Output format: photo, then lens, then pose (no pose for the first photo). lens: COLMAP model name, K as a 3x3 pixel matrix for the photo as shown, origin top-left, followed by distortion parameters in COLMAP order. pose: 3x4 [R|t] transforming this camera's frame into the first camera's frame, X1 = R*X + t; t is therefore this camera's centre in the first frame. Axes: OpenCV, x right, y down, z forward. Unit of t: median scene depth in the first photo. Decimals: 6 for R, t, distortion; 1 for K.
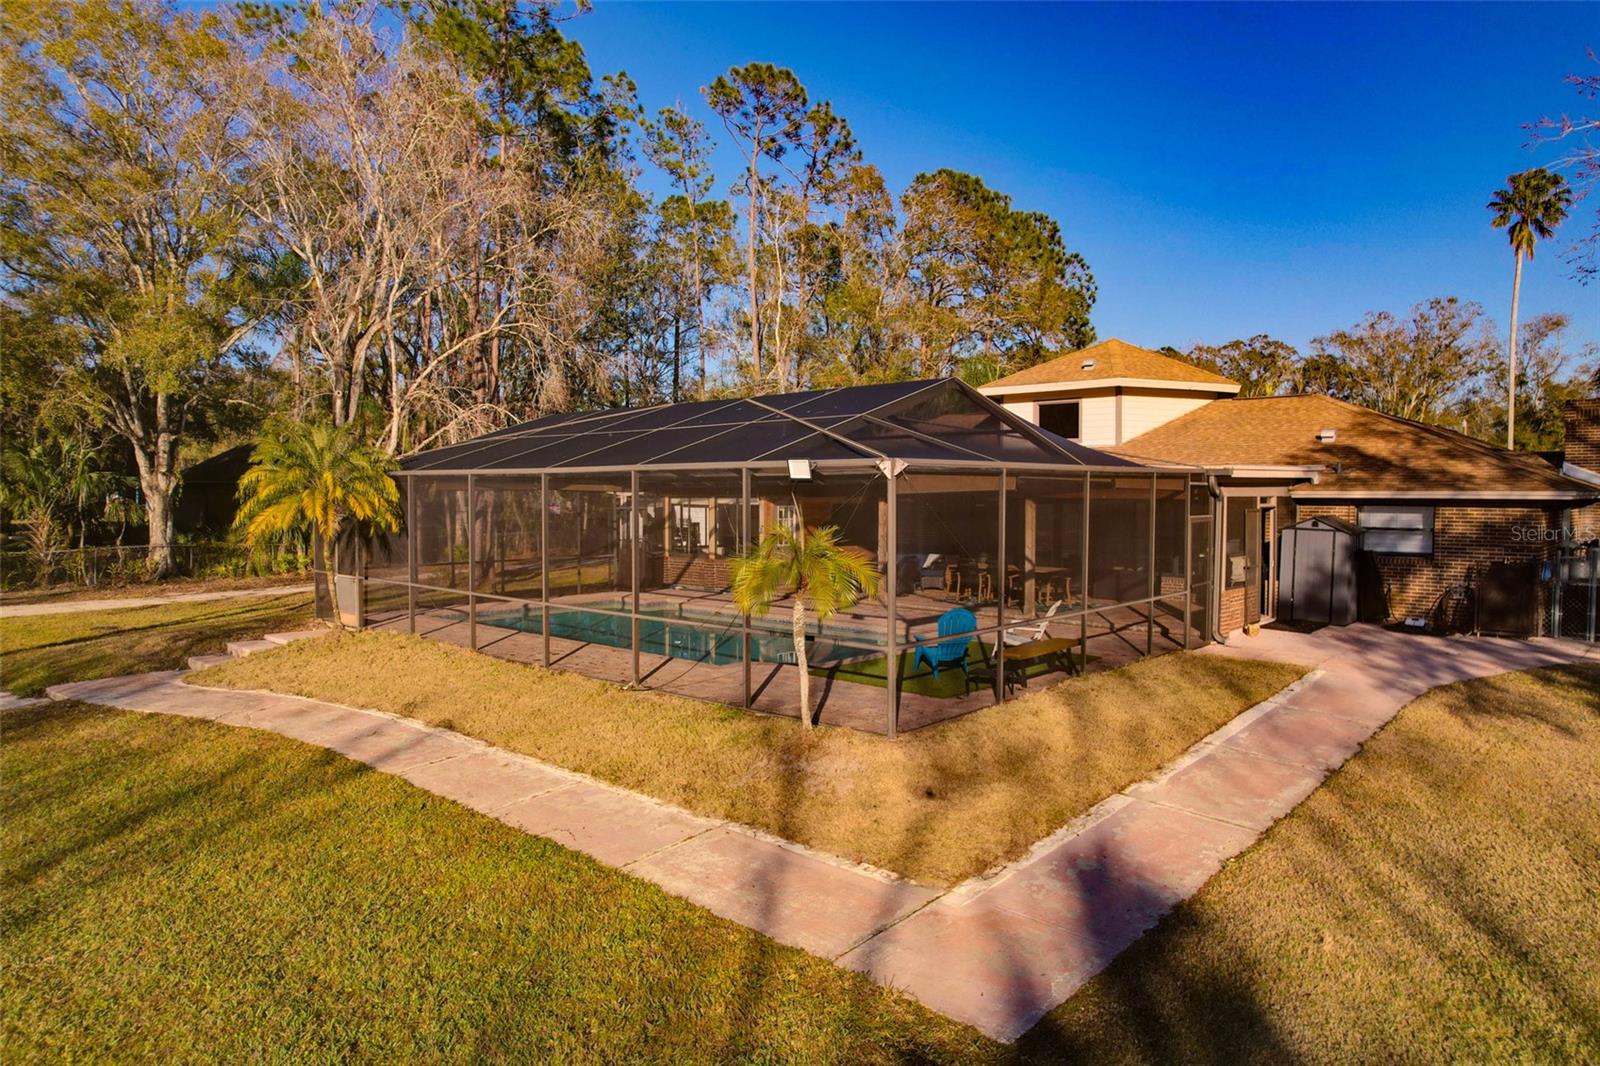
lens RADIAL K [[1017.8, 0, 797.8], [0, 1017.8, 534.9], [0, 0, 1]] dist [-0.072034, 0.063258]
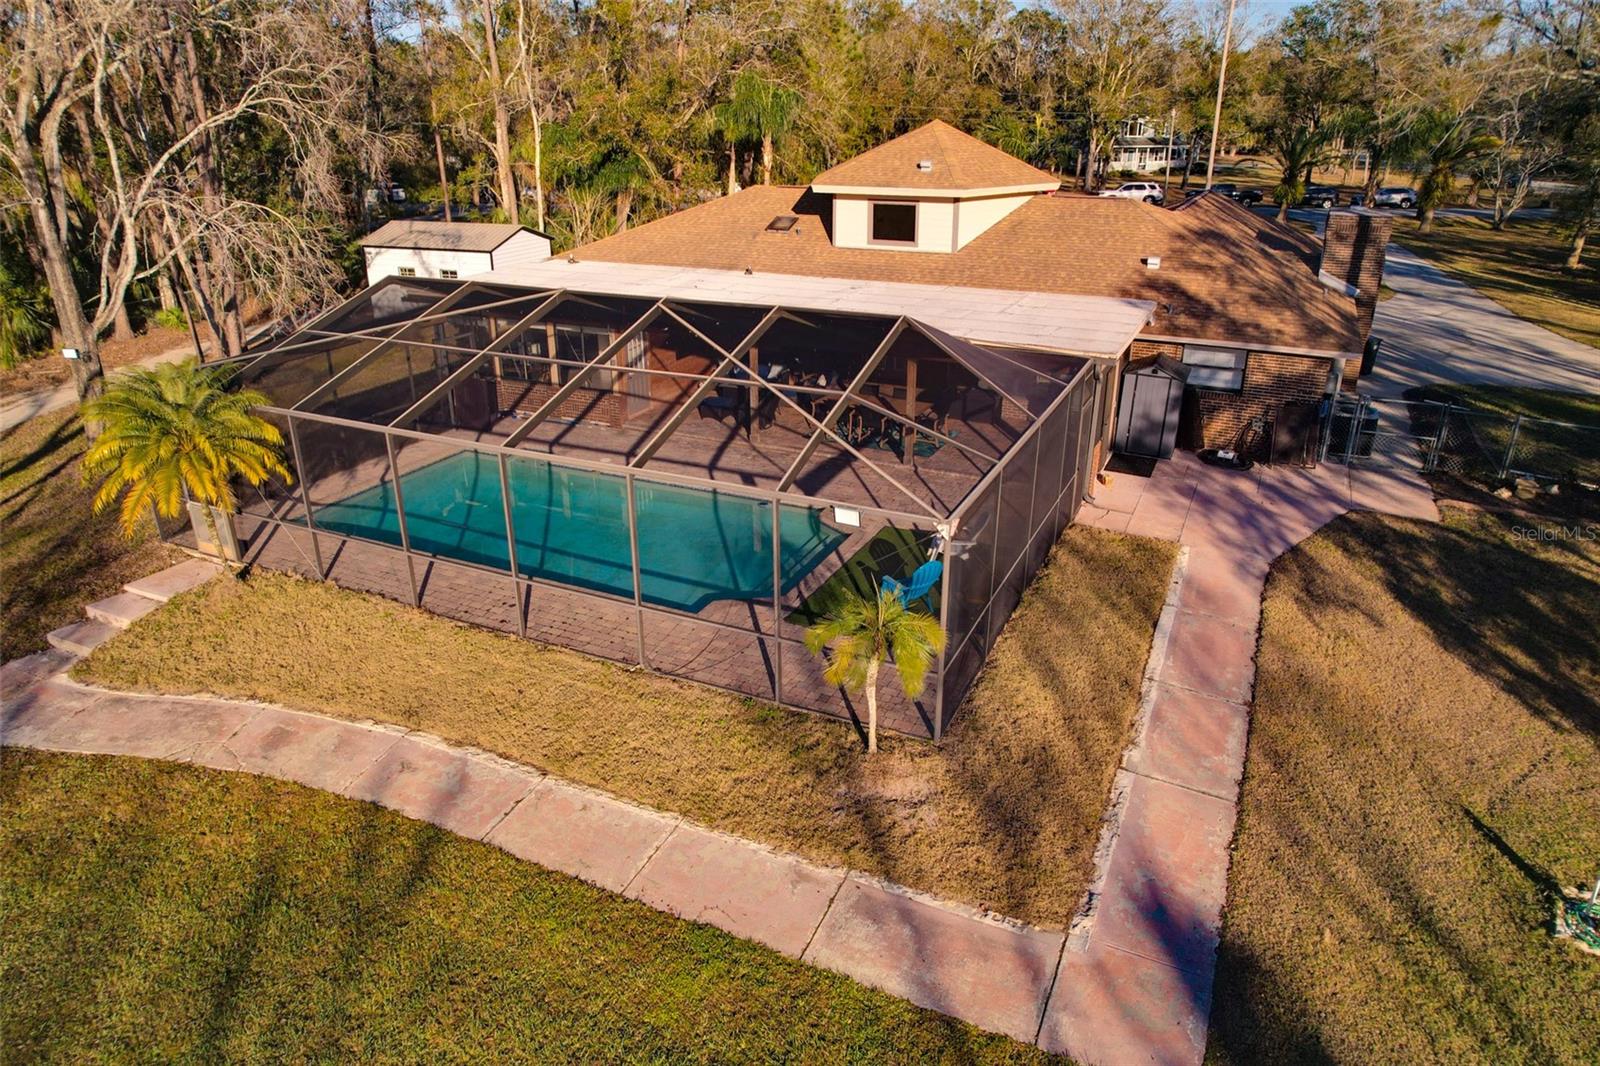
lens RADIAL K [[1024.6, 0, 797.5], [0, 1024.6, 531.2], [0, 0, 1]] dist [-0.079466, 0.070599]
pose [[0.955681, -0.115298, 0.270889, -0.127873], [0.015687, 0.938759, 0.344217, -0.158481], [-0.293987, -0.324712, 0.898963, 0.025920]]
